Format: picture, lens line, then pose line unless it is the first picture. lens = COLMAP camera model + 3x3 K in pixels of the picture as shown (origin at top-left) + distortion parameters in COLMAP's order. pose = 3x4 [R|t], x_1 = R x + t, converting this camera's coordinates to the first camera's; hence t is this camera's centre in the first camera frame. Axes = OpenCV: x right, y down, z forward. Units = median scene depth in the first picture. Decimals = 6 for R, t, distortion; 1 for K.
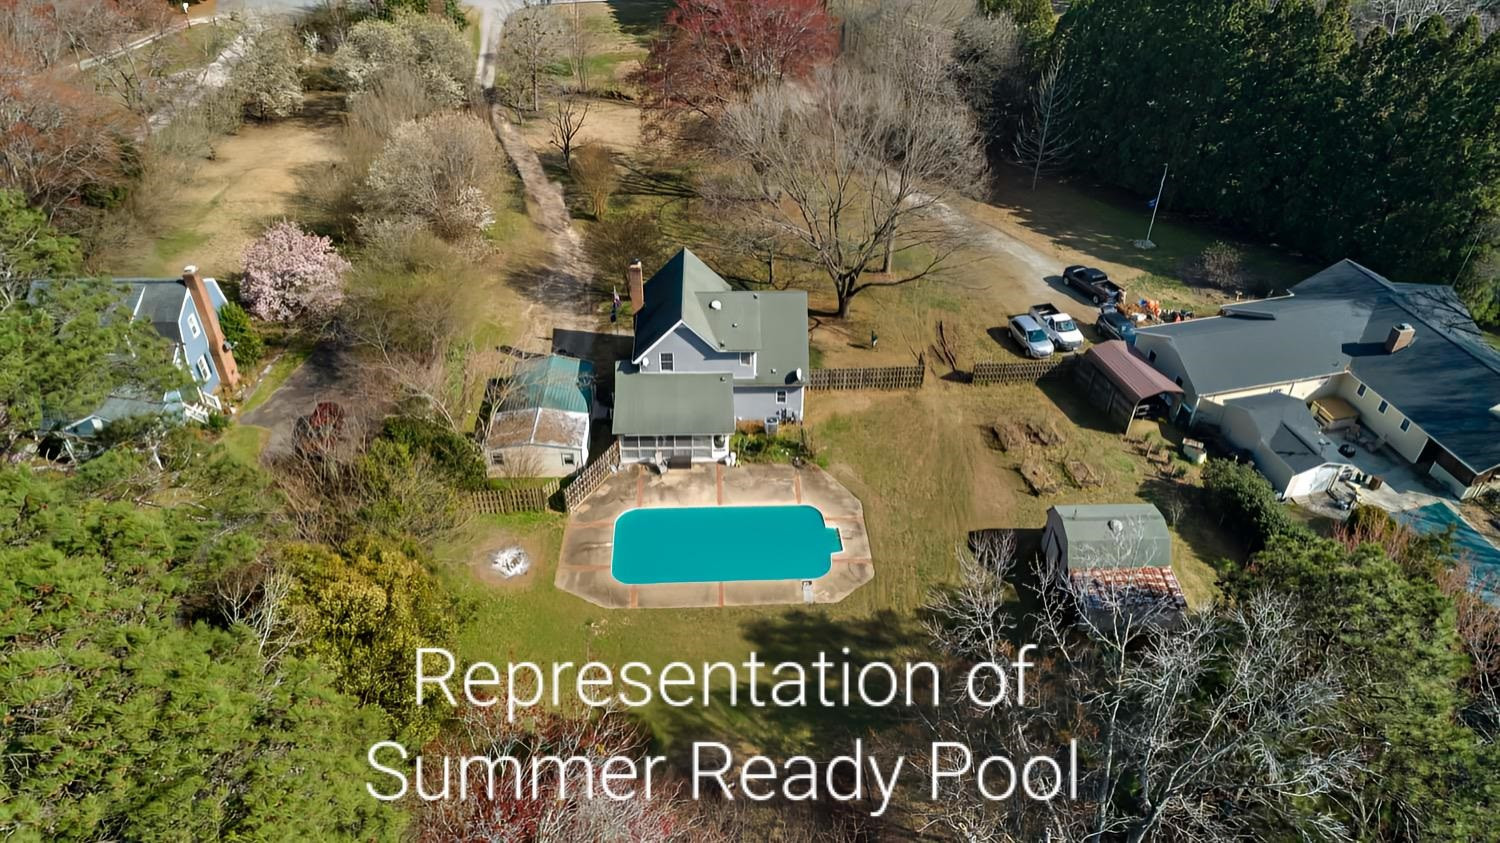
lens RADIAL K [[1011.4, 0, 750.0], [0, 1011.4, 421.5], [0, 0, 1]] dist [-0.000286, 0.001164]
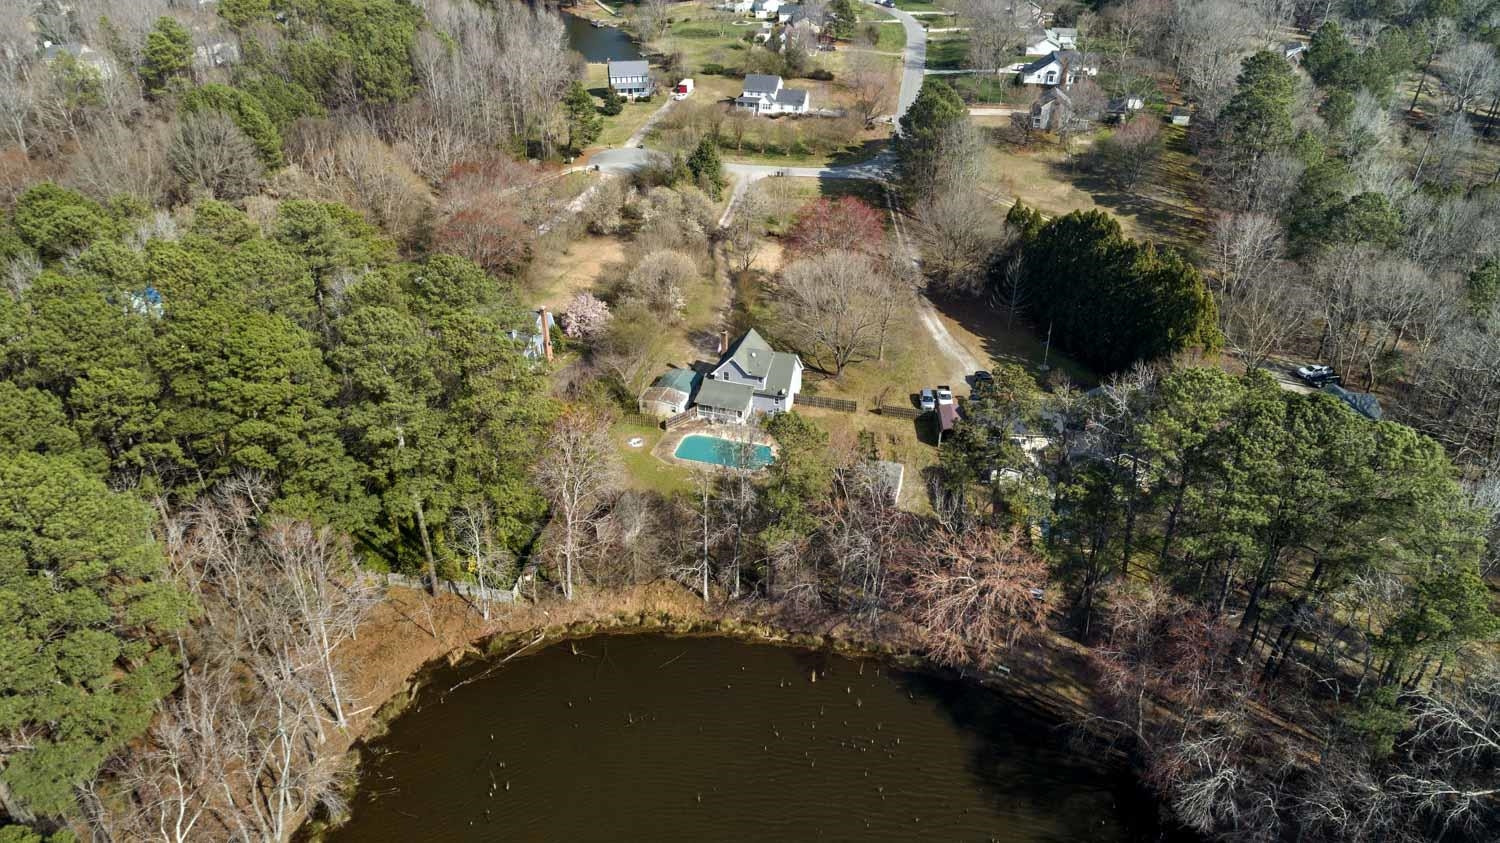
lens RADIAL K [[1011.4, 0, 750.0], [0, 1011.4, 421.5], [0, 0, 1]] dist [-0.000286, 0.001164]
pose [[0.945278, 0.161197, -0.283663, 0.520029], [-0.188191, 0.979603, -0.070447, 0.156797], [0.266521, 0.119975, 0.956333, -0.924986]]
